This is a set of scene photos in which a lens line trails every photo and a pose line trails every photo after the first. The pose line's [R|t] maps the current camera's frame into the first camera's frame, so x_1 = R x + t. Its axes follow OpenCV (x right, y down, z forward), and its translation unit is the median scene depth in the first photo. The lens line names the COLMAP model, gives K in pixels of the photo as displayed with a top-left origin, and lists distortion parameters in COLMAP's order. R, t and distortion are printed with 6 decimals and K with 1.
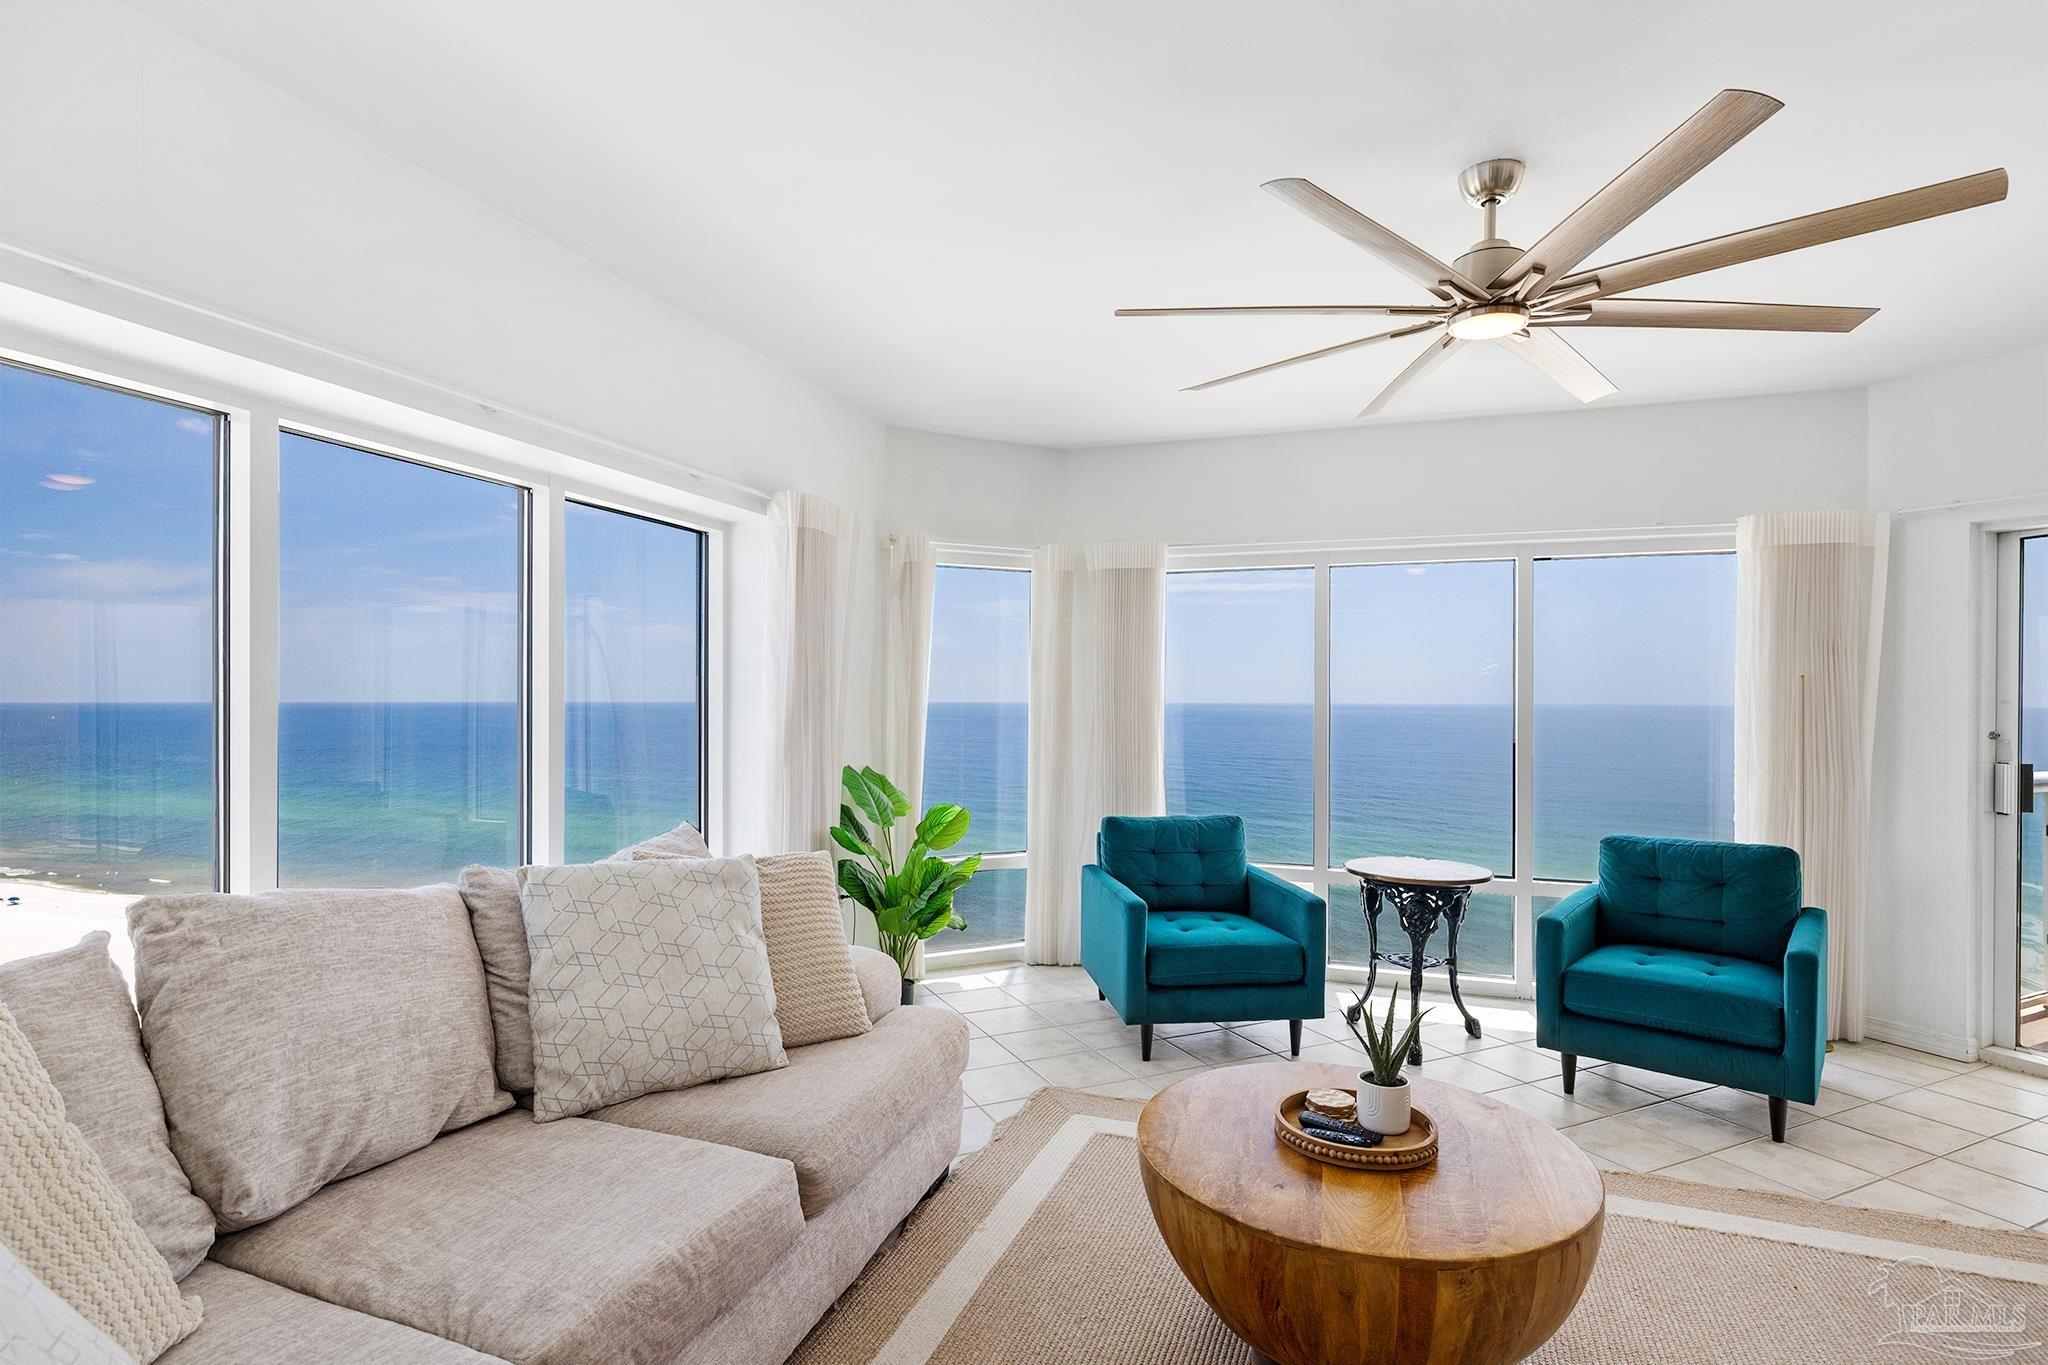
lens RADIAL K [[1010.3, 0, 1022.5], [0, 1010.3, 700.6], [0, 0, 1]] dist [-0.003838, 0.001155]
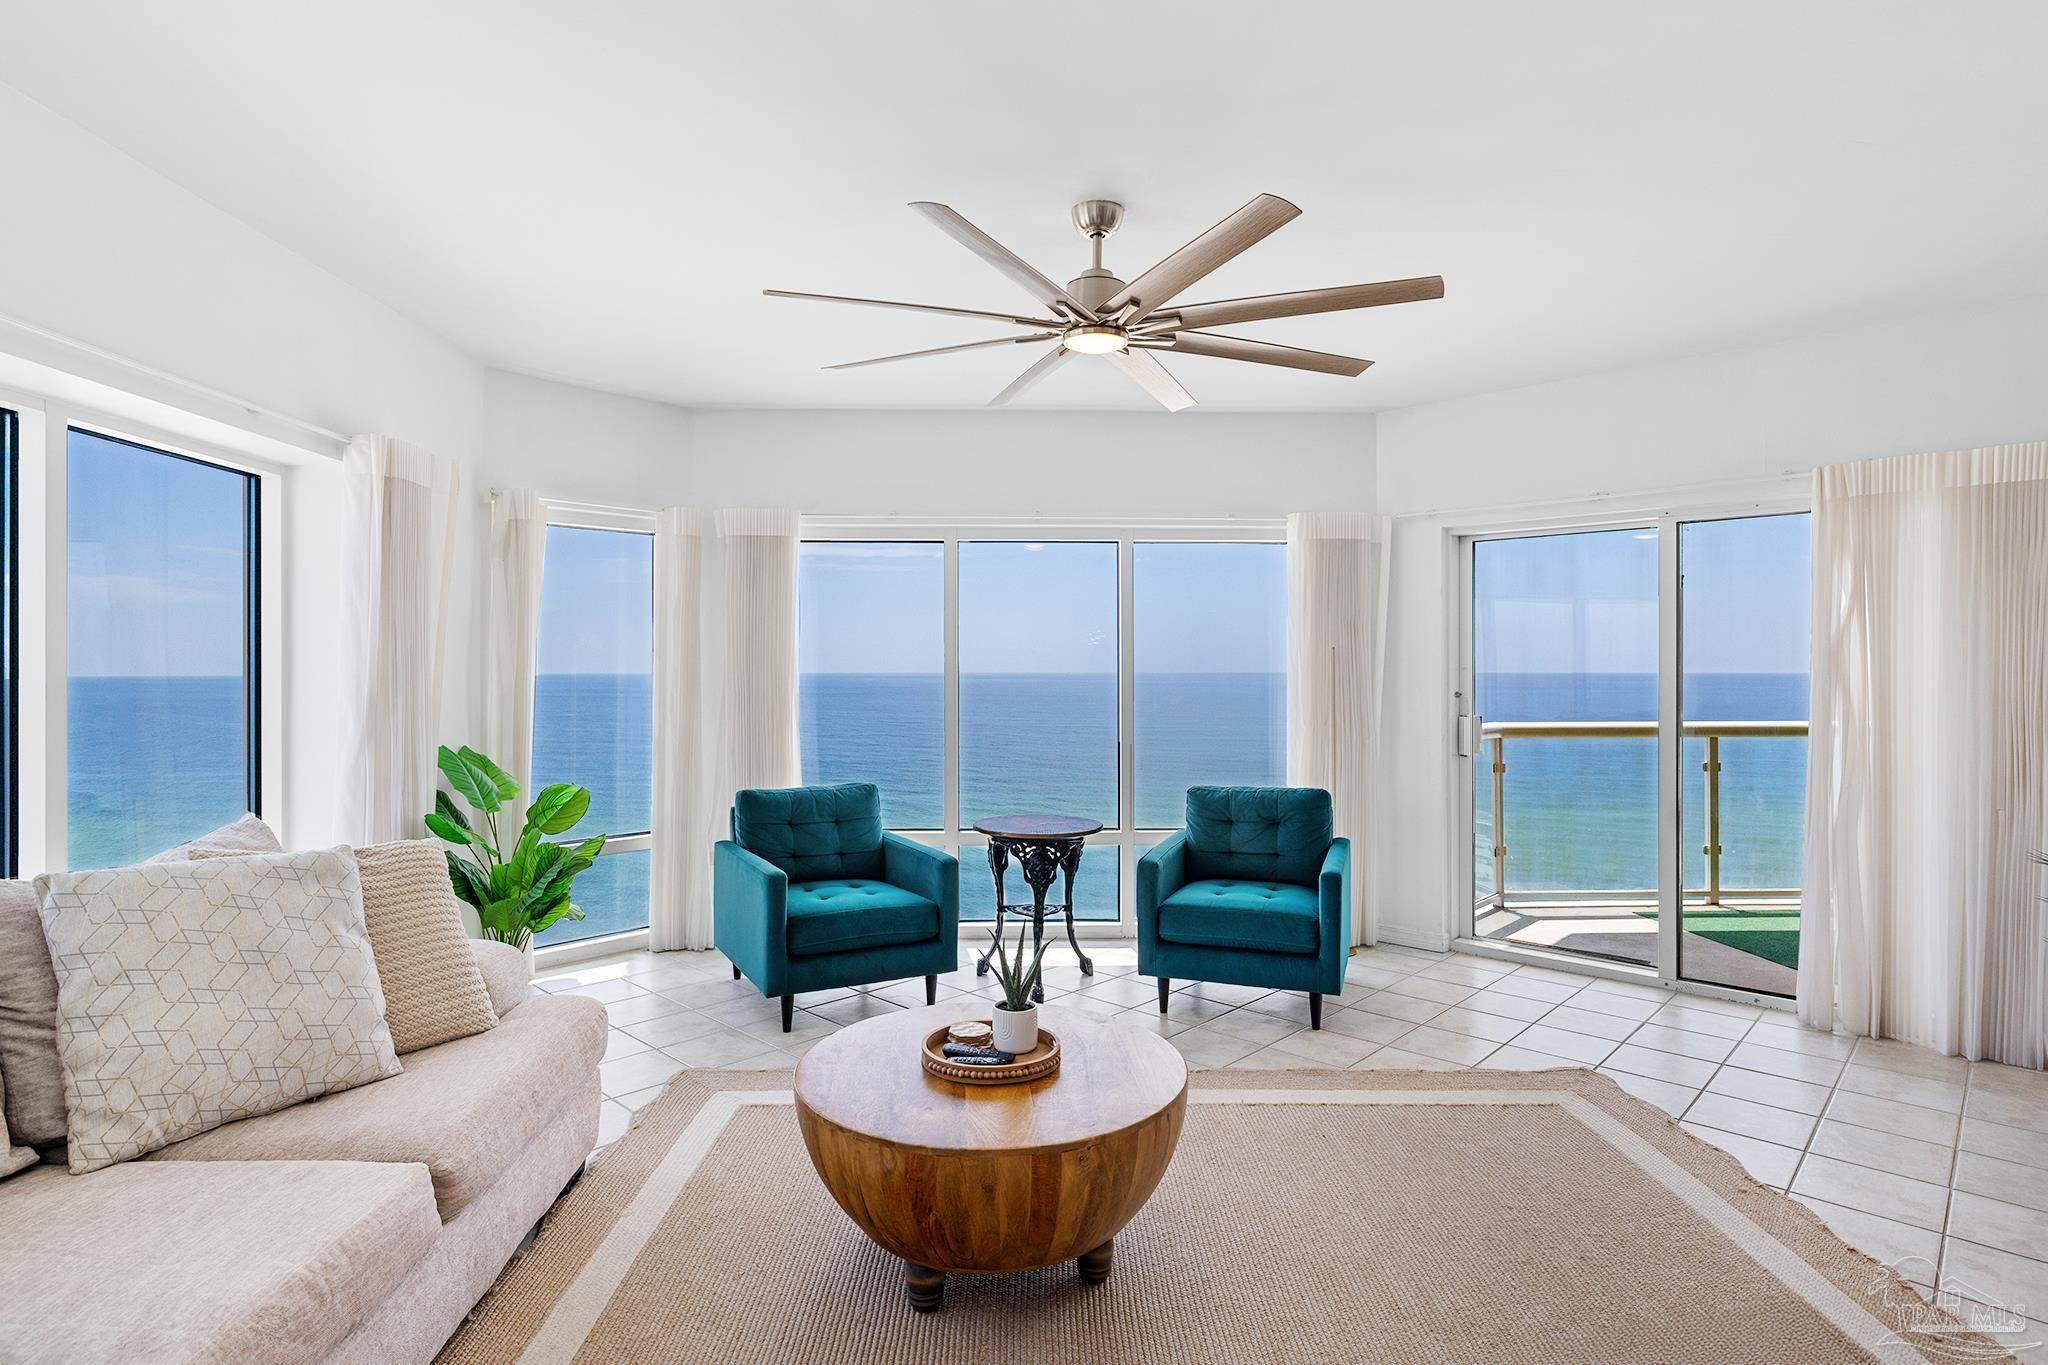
lens RADIAL K [[1061.0, 0, 1022.9], [0, 1061.0, 666.3], [0, 0, 1]] dist [-0.001344, 0.000743]
pose [[0.934843, -0.003681, 0.355041, -0.041840], [0.005143, 0.999982, -0.003176, -0.000039], [-0.355023, 0.004795, 0.934845, -0.087938]]
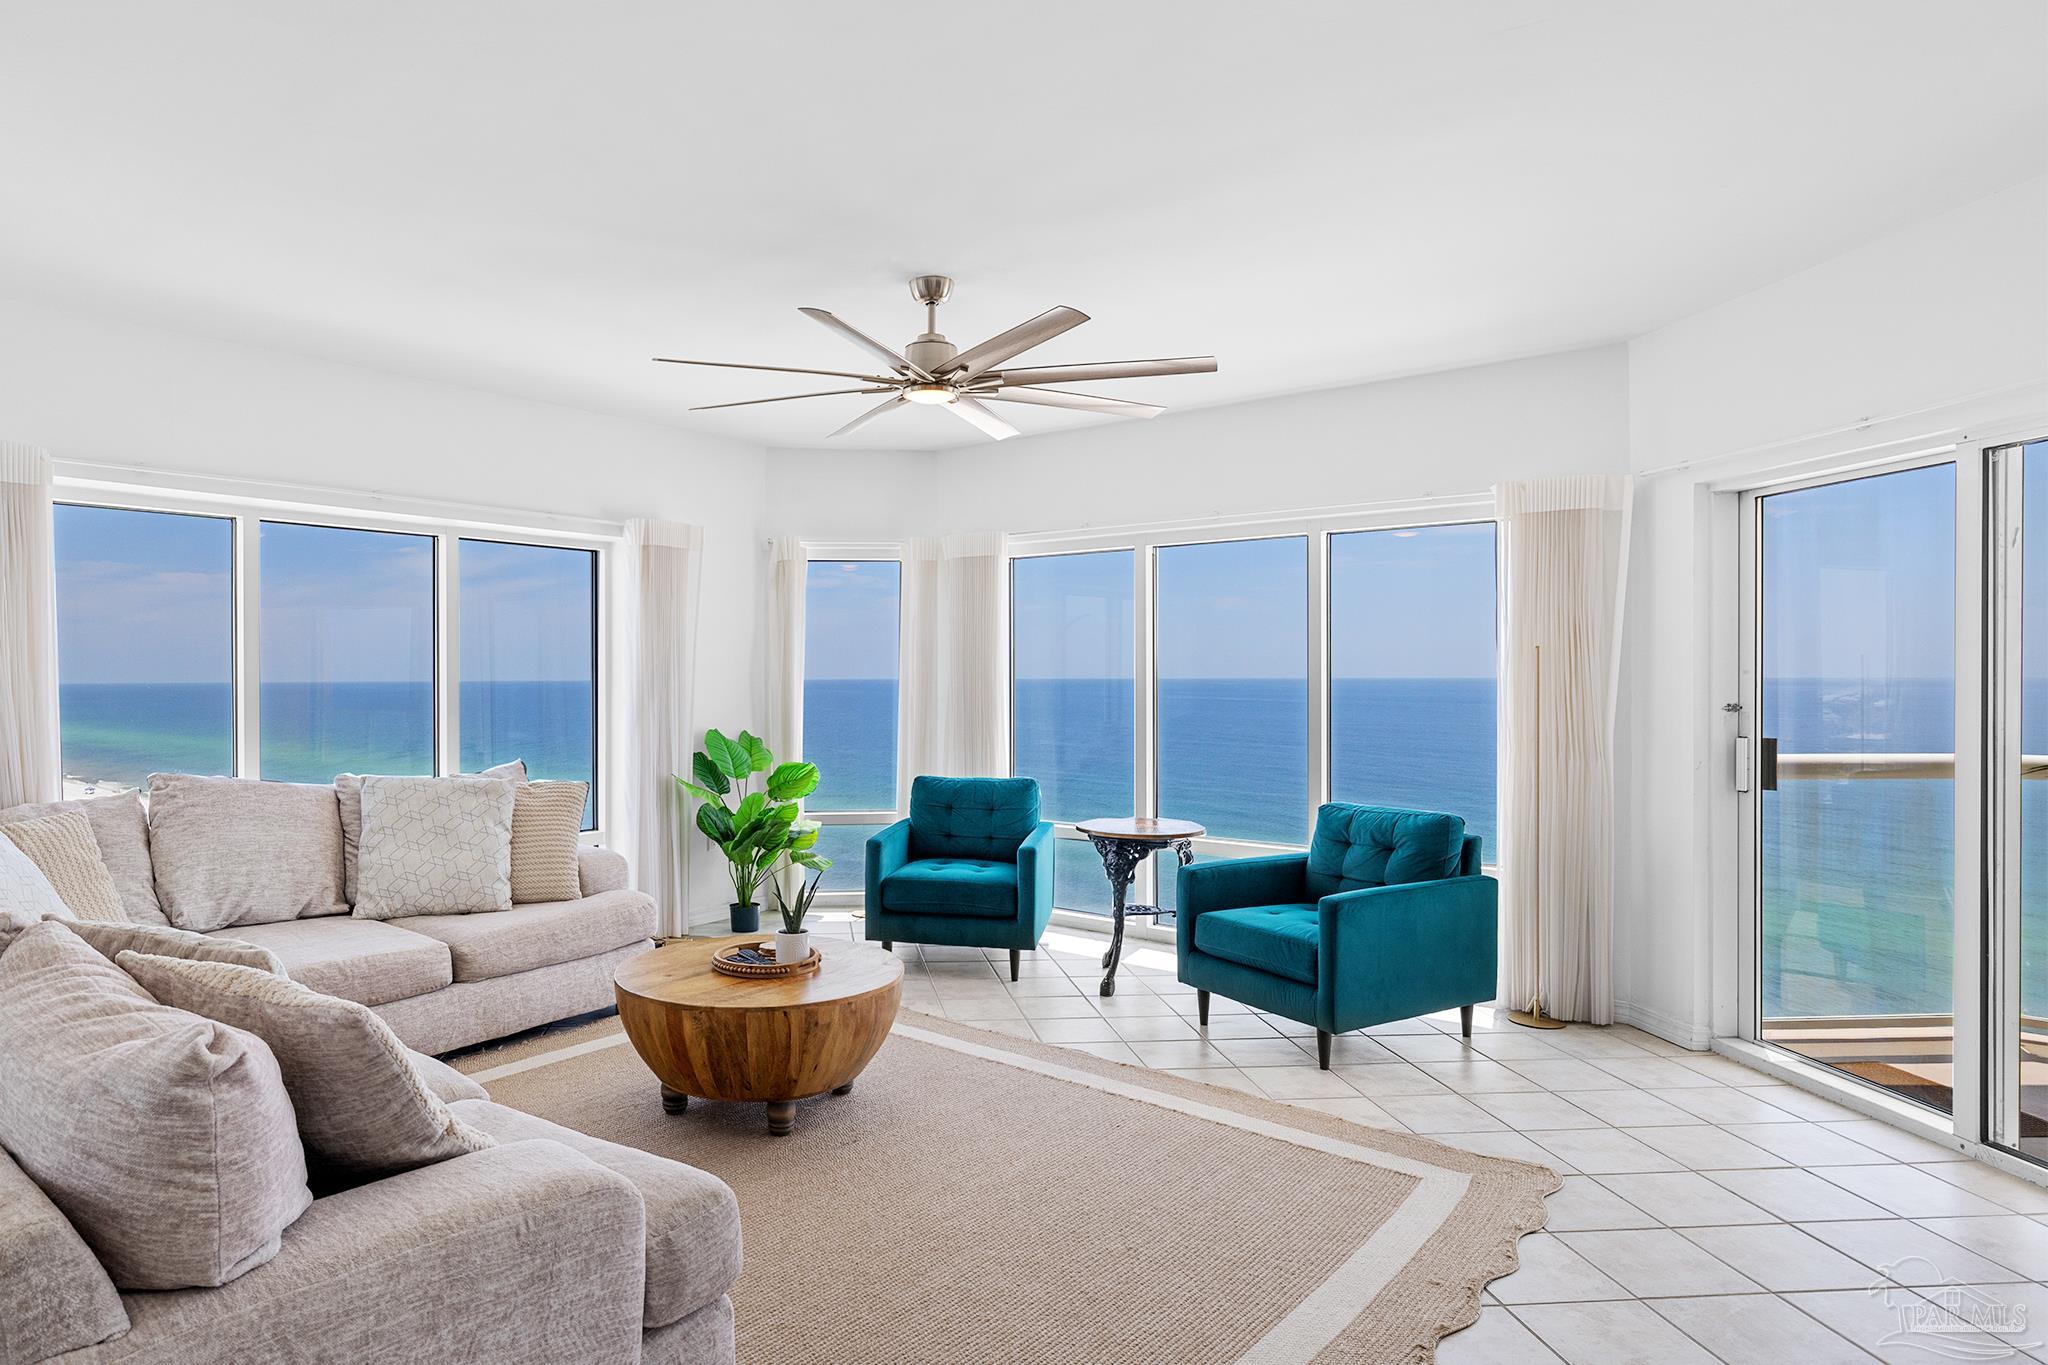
lens RADIAL K [[1177.8, 0, 882.5], [0, 1177.8, 675.8], [0, 0, 1]] dist [-0.002251, 0.001118]
pose [[0.929993, -0.005828, -0.367532, 0.880648], [0.005735, 0.999983, -0.001346, 0.002838], [0.367534, -0.000856, 0.930010, -0.438169]]
